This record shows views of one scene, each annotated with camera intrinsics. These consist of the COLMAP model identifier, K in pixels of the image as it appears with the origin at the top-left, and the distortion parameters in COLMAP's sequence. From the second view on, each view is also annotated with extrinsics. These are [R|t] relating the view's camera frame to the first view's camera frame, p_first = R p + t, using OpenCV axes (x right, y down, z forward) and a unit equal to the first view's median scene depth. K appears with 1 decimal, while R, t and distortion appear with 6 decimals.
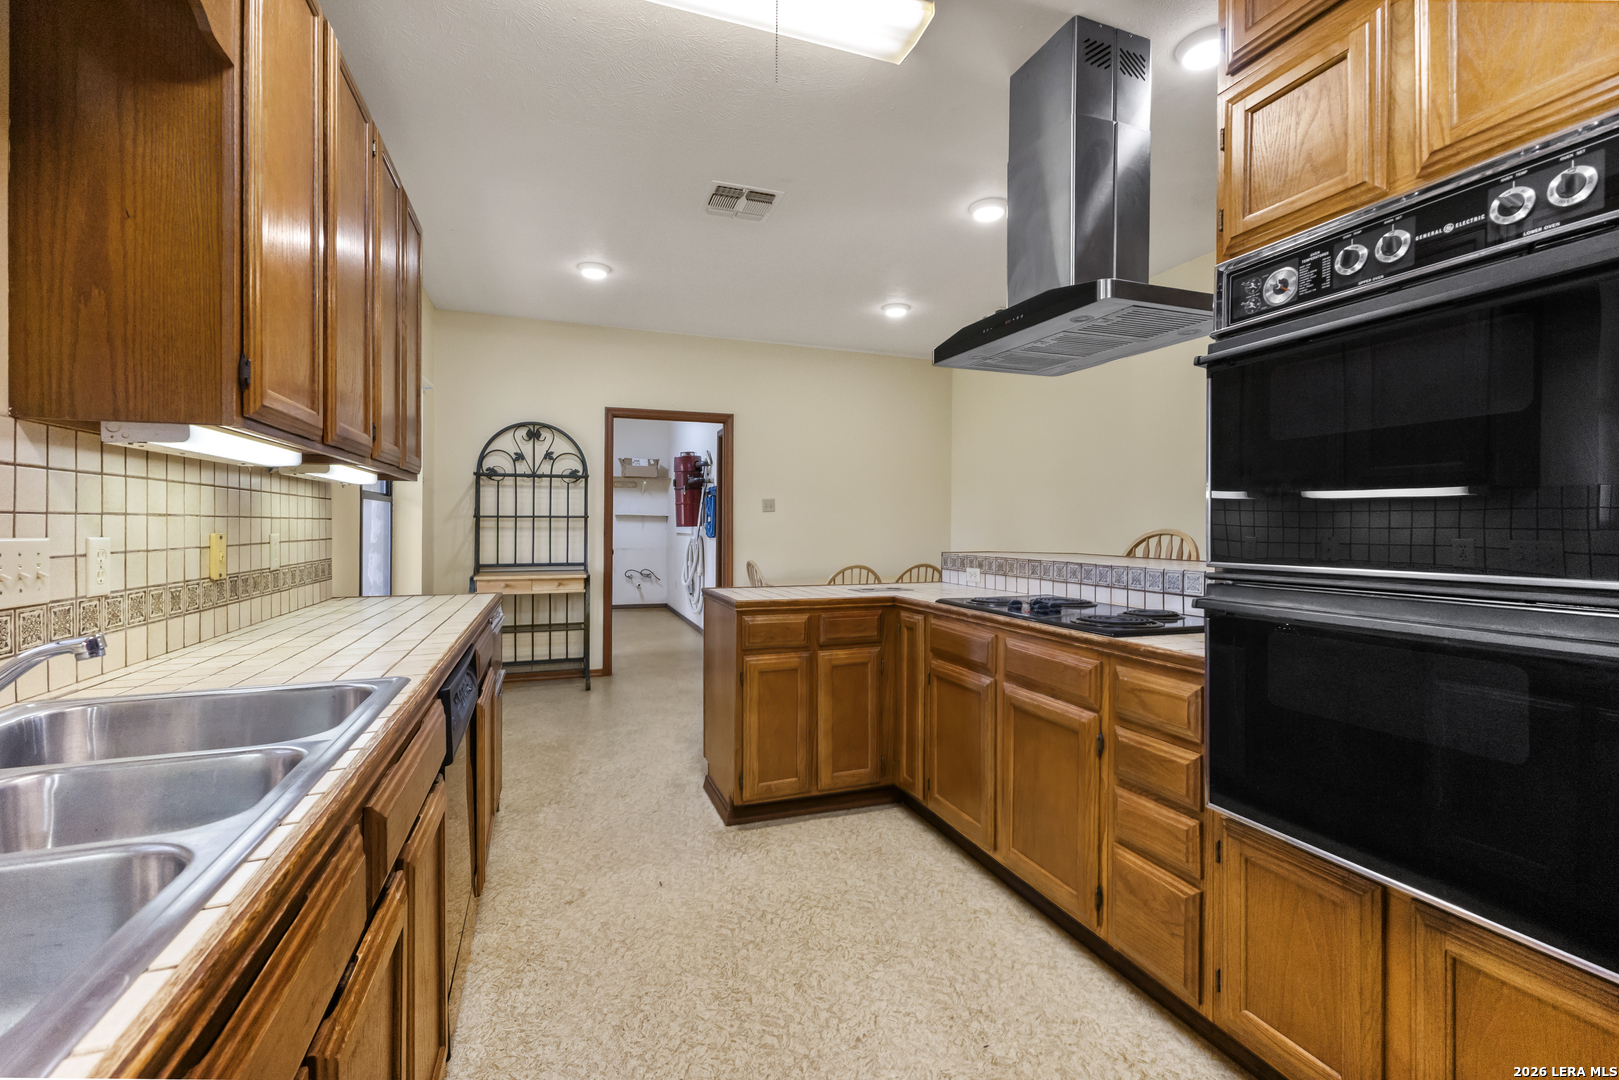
lens RADIAL K [[697.8, 0, 810.0], [0, 697.8, 529.3], [0, 0, 1]] dist [0.010901, -0.002510]
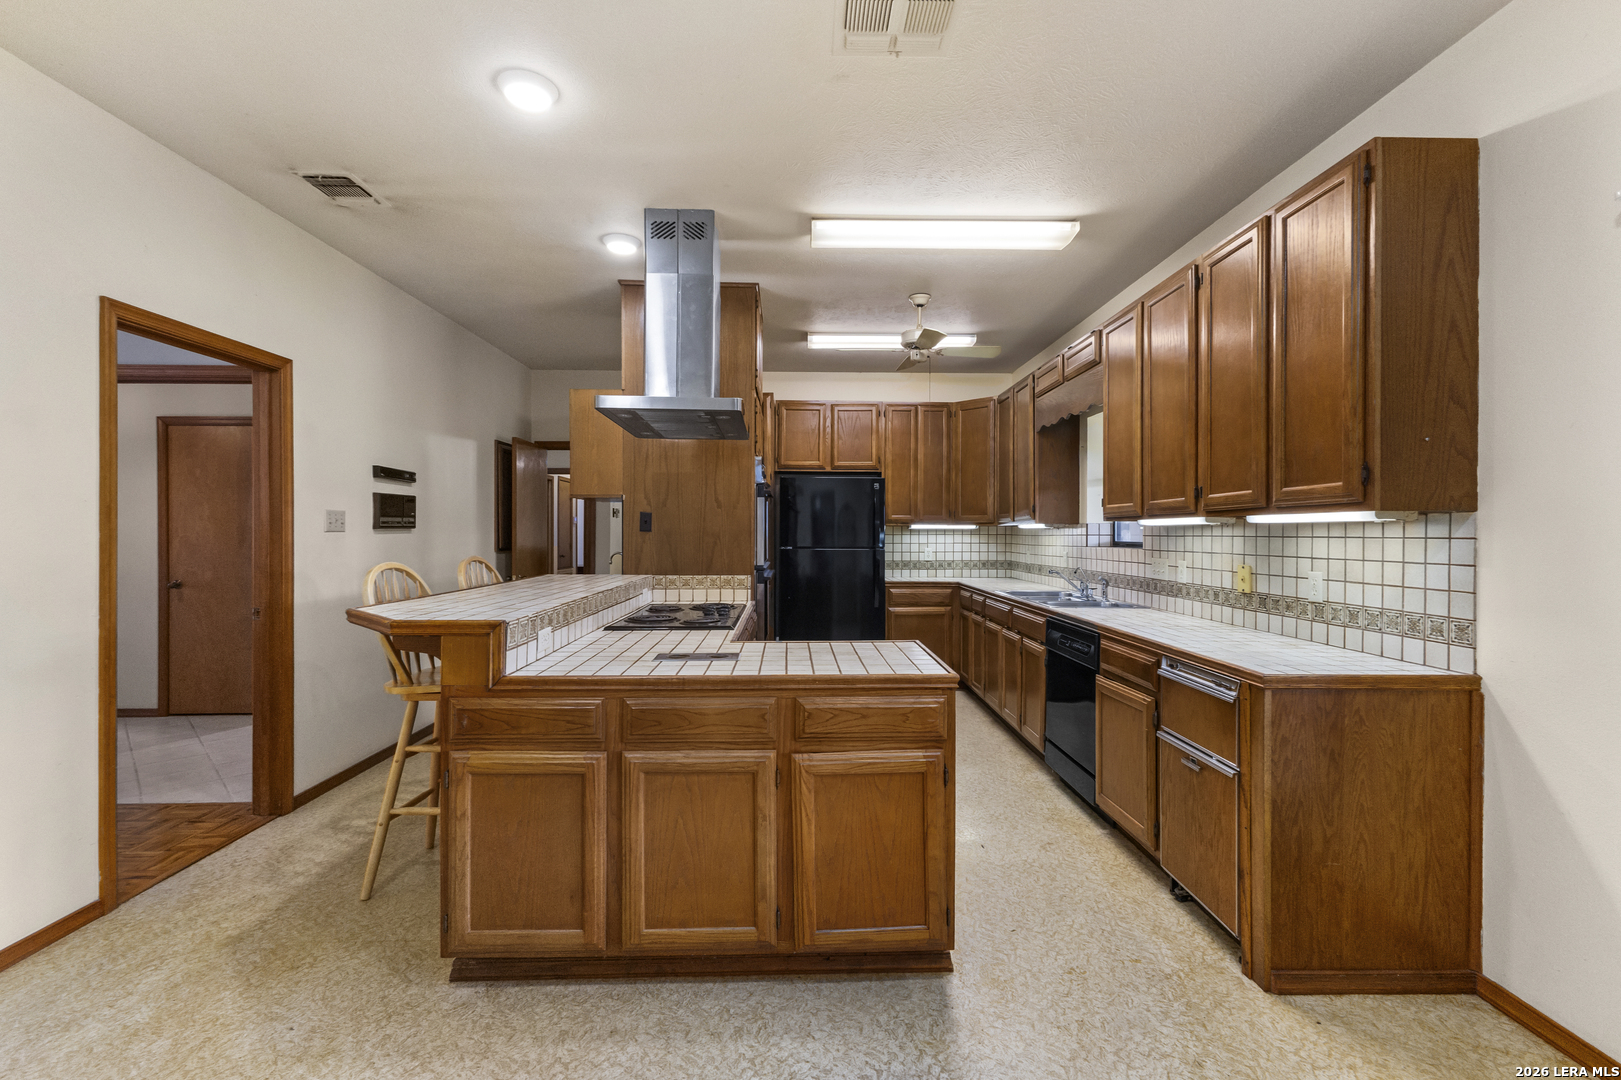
lens RADIAL K [[698.7, 0, 810.8], [0, 698.7, 536.3], [0, 0, 1]] dist [0.010901, -0.002510]
pose [[-0.946300, -0.006157, 0.323230, -0.283993], [-0.004074, 0.999966, 0.007120, -0.046752], [-0.323263, 0.005421, -0.946294, 1.996623]]
